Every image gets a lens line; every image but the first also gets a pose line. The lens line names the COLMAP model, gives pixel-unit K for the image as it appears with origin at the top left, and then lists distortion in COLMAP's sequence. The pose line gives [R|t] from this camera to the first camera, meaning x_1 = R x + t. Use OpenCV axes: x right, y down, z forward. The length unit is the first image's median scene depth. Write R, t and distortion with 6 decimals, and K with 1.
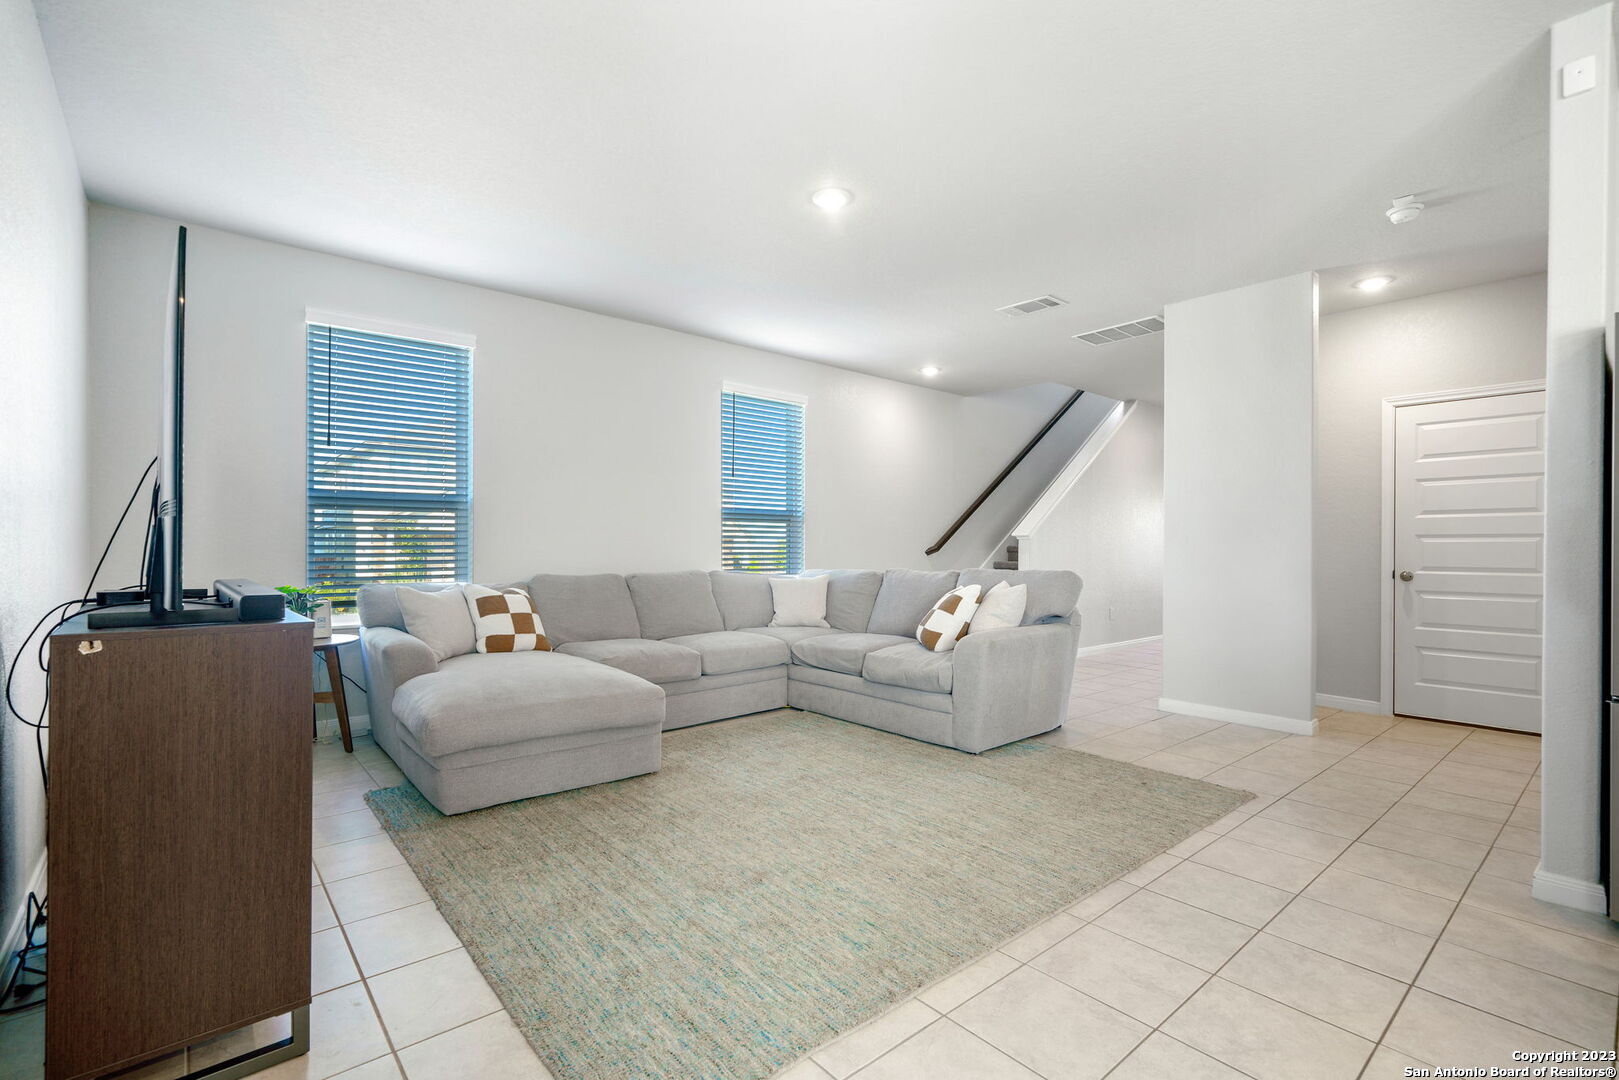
lens RADIAL K [[731.3, 0, 793.1], [0, 731.3, 548.0], [0, 0, 1]] dist [0.004586, -0.000200]
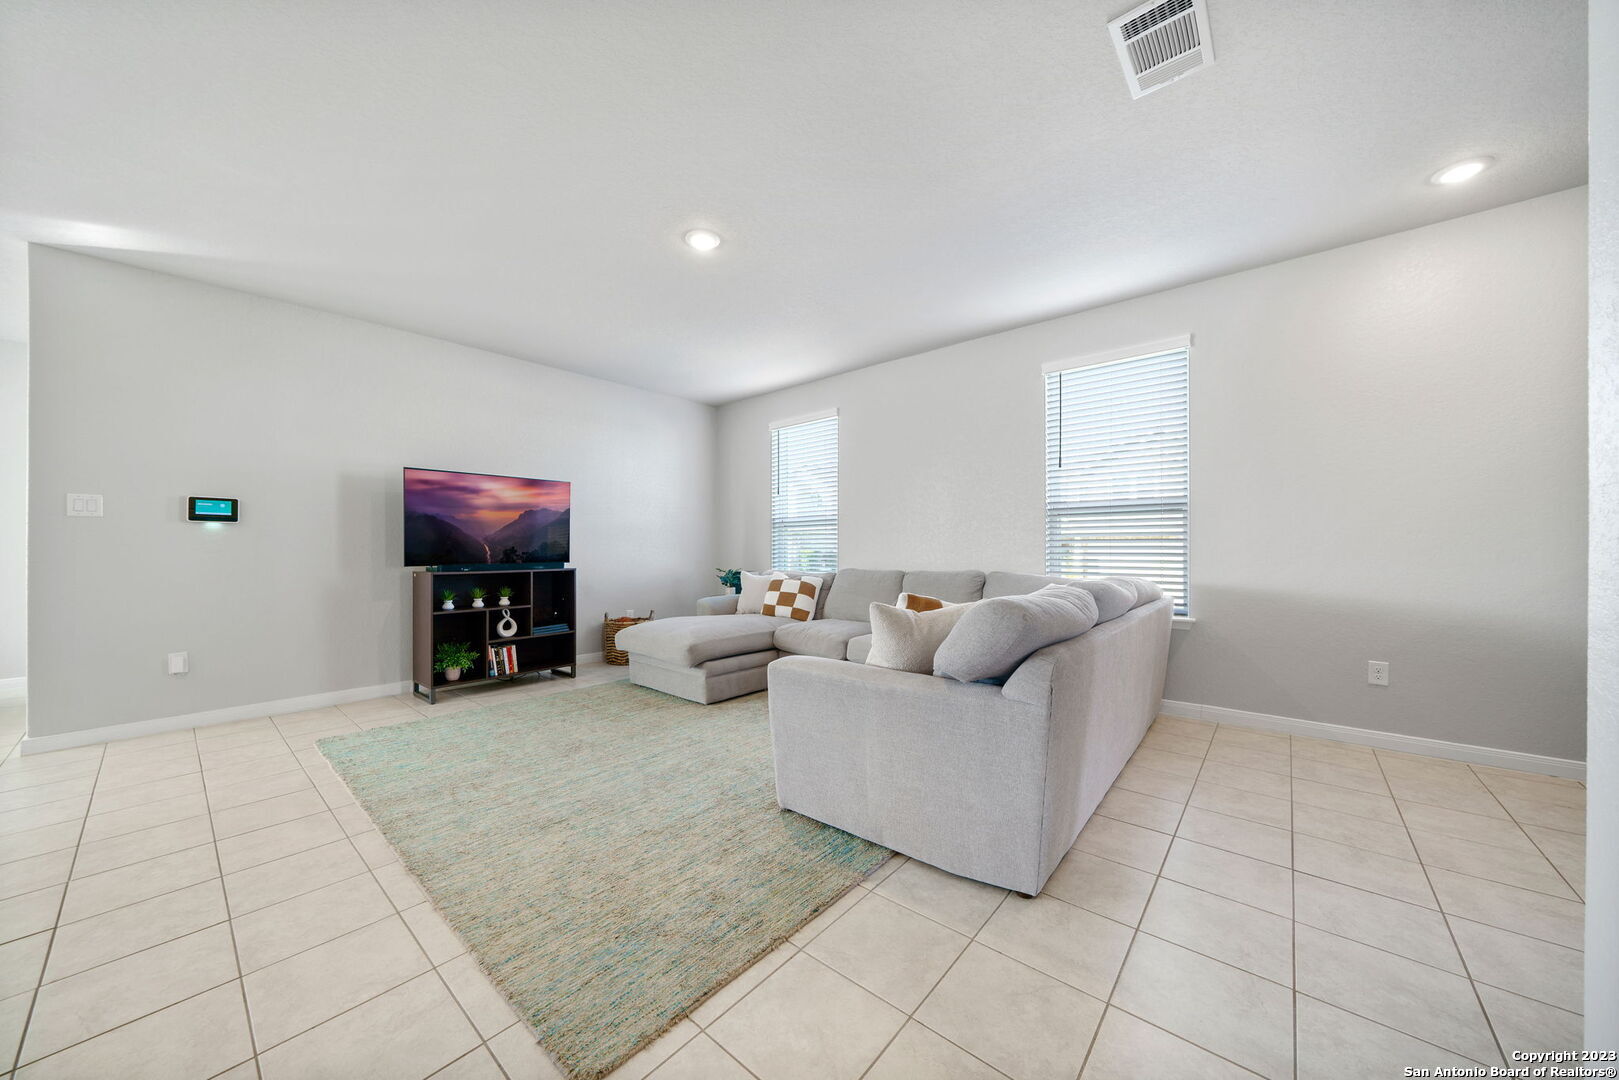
lens RADIAL K [[552.3, 0, 802.3], [0, 552.3, 545.9], [0, 0, 1]] dist [-0.000884, 0.000144]
pose [[0.159180, -0.007621, -0.987220, 1.156177], [0.003772, 0.999968, -0.007111, -0.003047], [0.987242, -0.002591, 0.159203, 1.253889]]
